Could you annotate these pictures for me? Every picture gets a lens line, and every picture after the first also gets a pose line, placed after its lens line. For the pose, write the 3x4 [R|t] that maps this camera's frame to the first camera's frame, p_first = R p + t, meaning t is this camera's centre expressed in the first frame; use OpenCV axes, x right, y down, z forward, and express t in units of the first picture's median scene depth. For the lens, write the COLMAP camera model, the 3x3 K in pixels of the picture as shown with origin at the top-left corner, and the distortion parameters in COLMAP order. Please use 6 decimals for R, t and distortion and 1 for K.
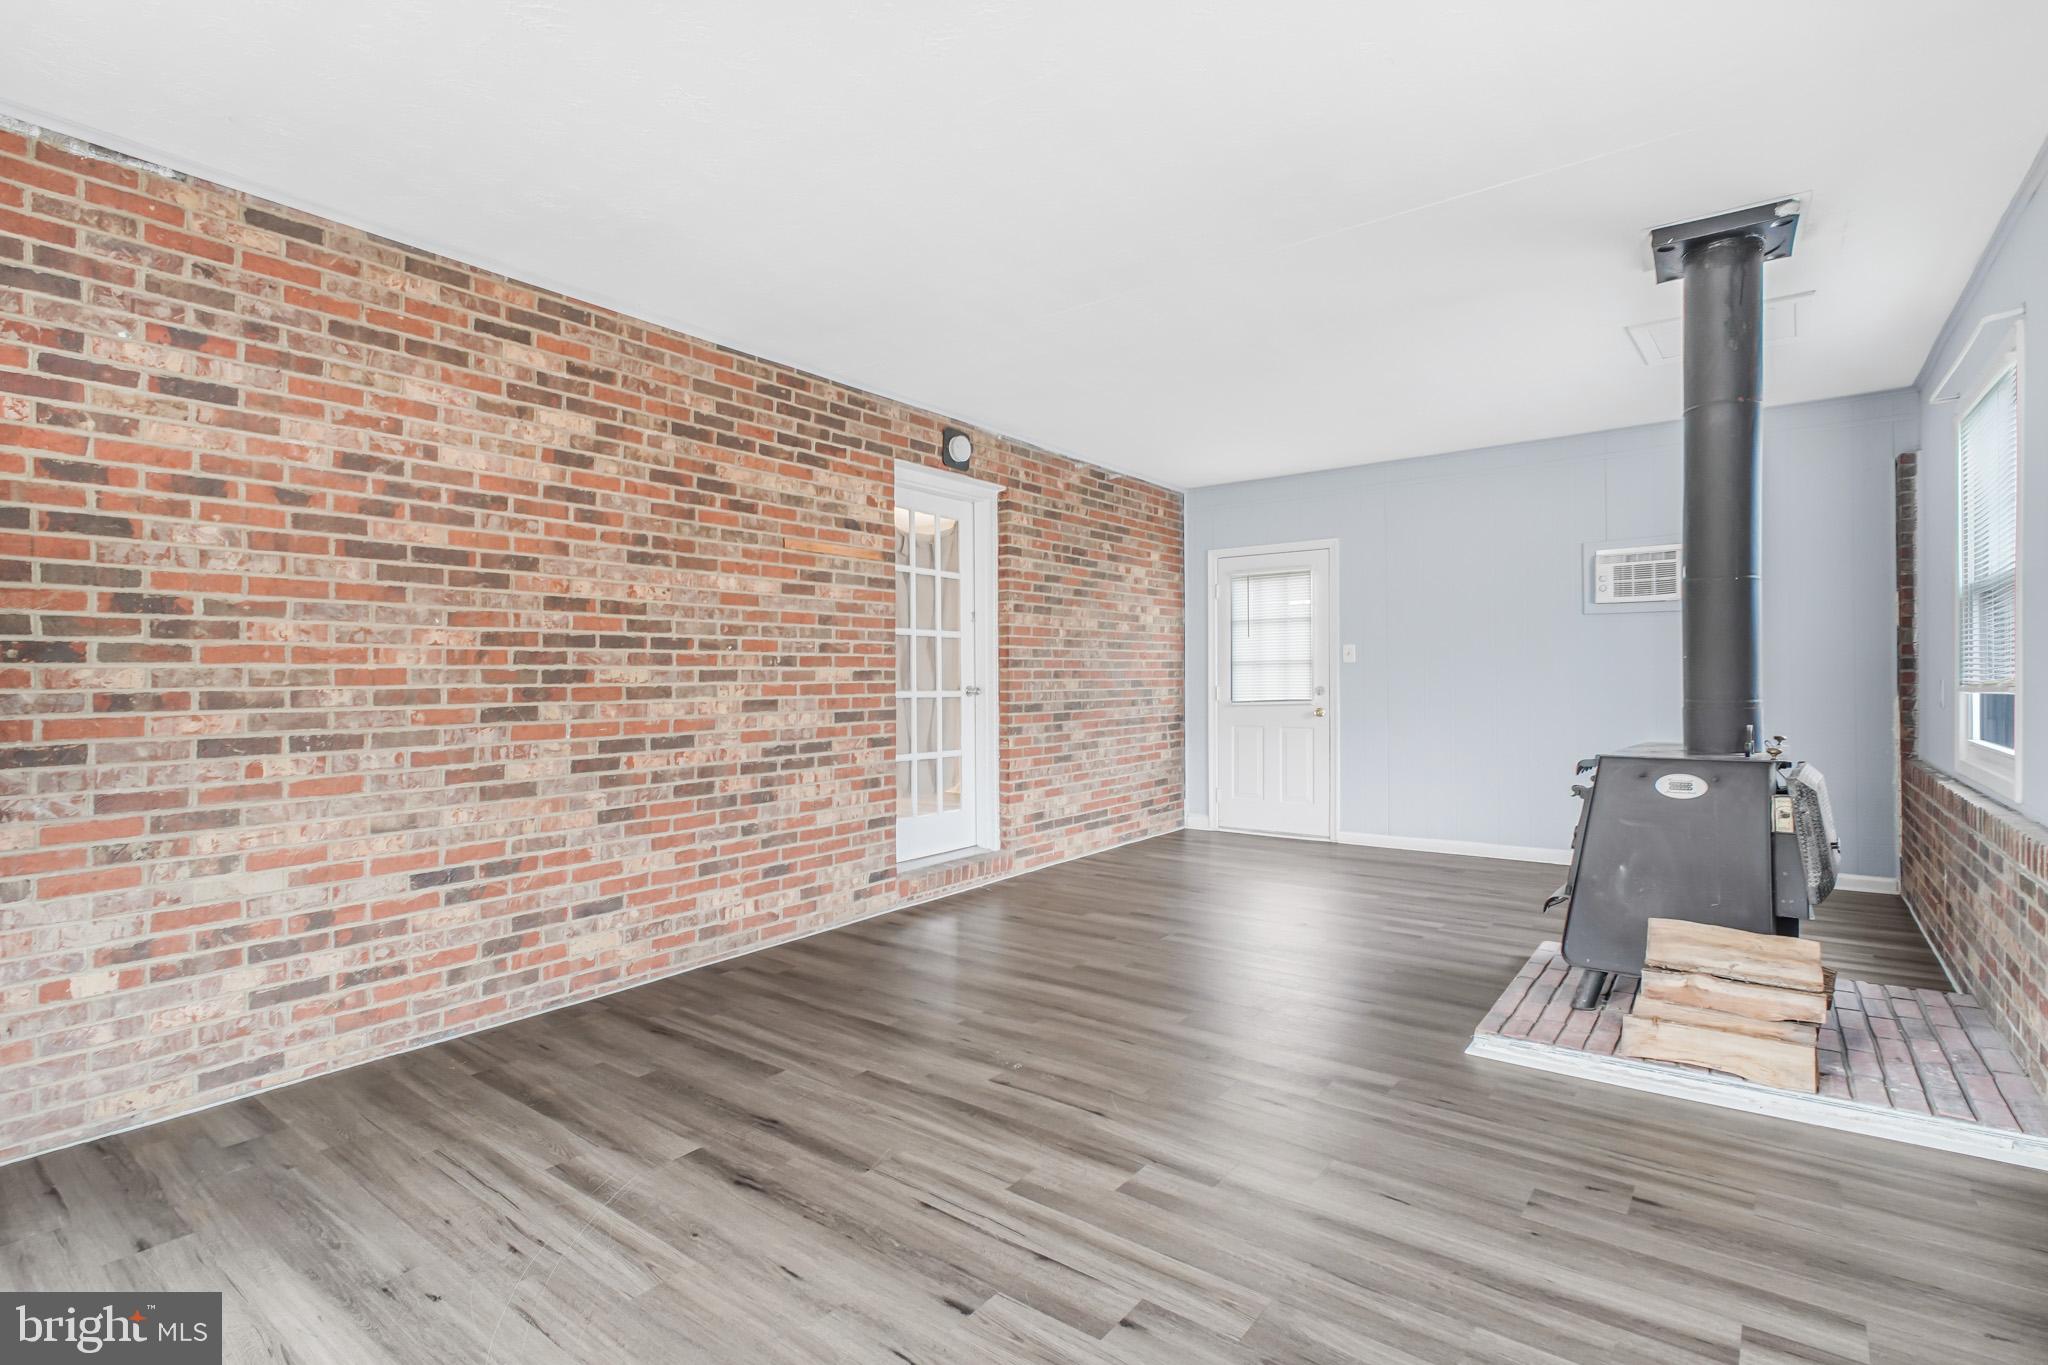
lens RADIAL K [[968.2, 0, 1024.0], [0, 968.2, 682.5], [0, 0, 1]] dist [0.012858, -0.000295]
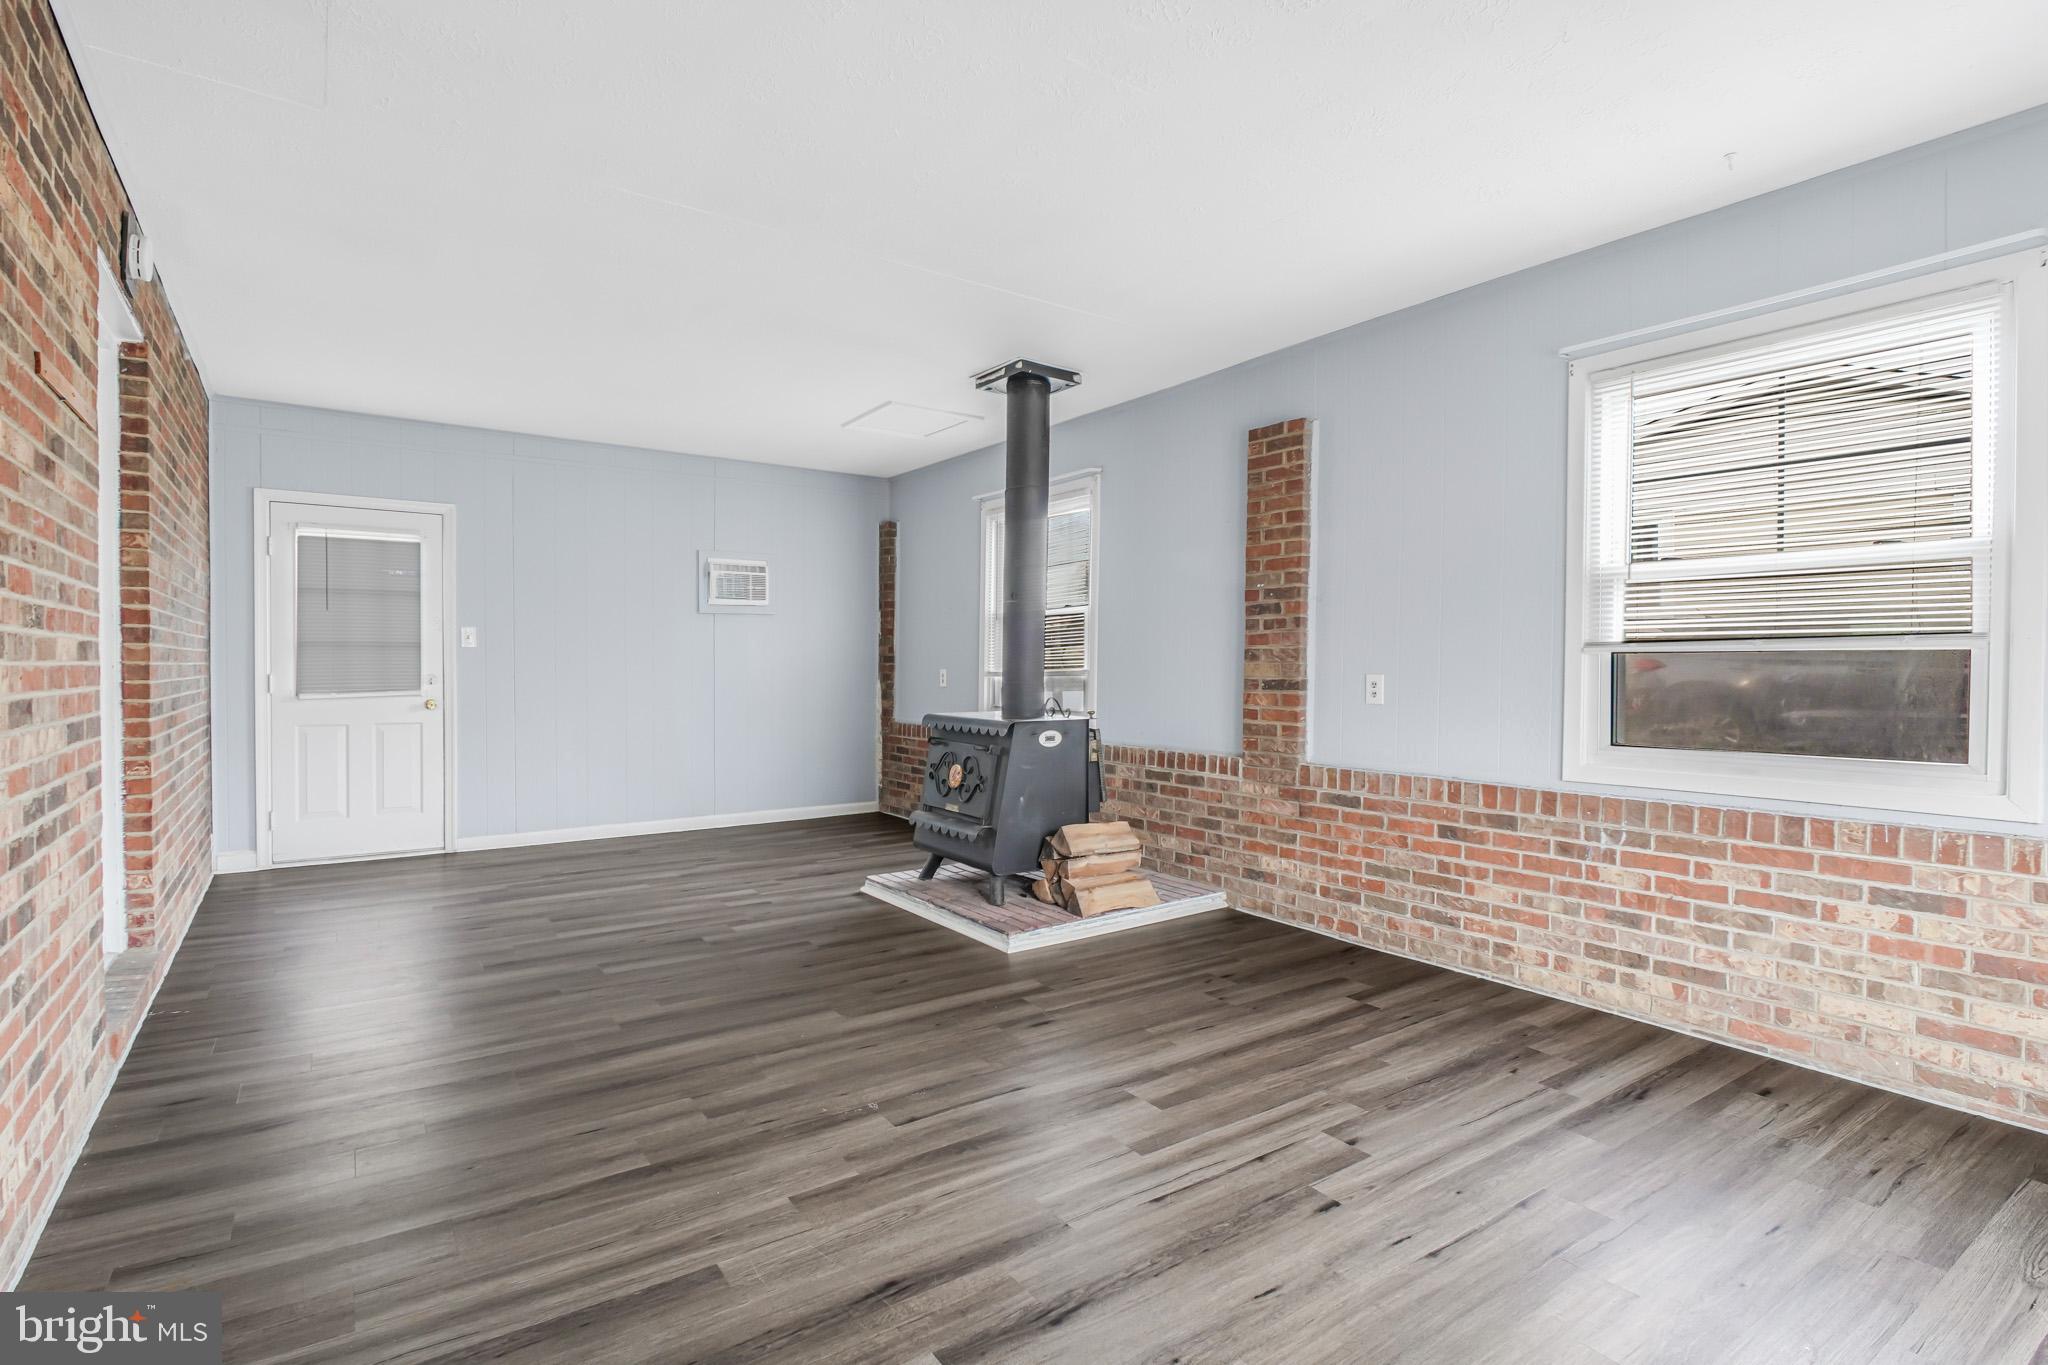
lens RADIAL K [[938.7, 0, 999.2], [0, 938.7, 697.6], [0, 0, 1]] dist [0.006785, -0.010268]
pose [[0.339635, -0.024151, 0.940247, -0.792503], [-0.002318, 0.999646, 0.026514, 0.004120], [-0.940554, -0.011184, 0.339459, 0.637388]]
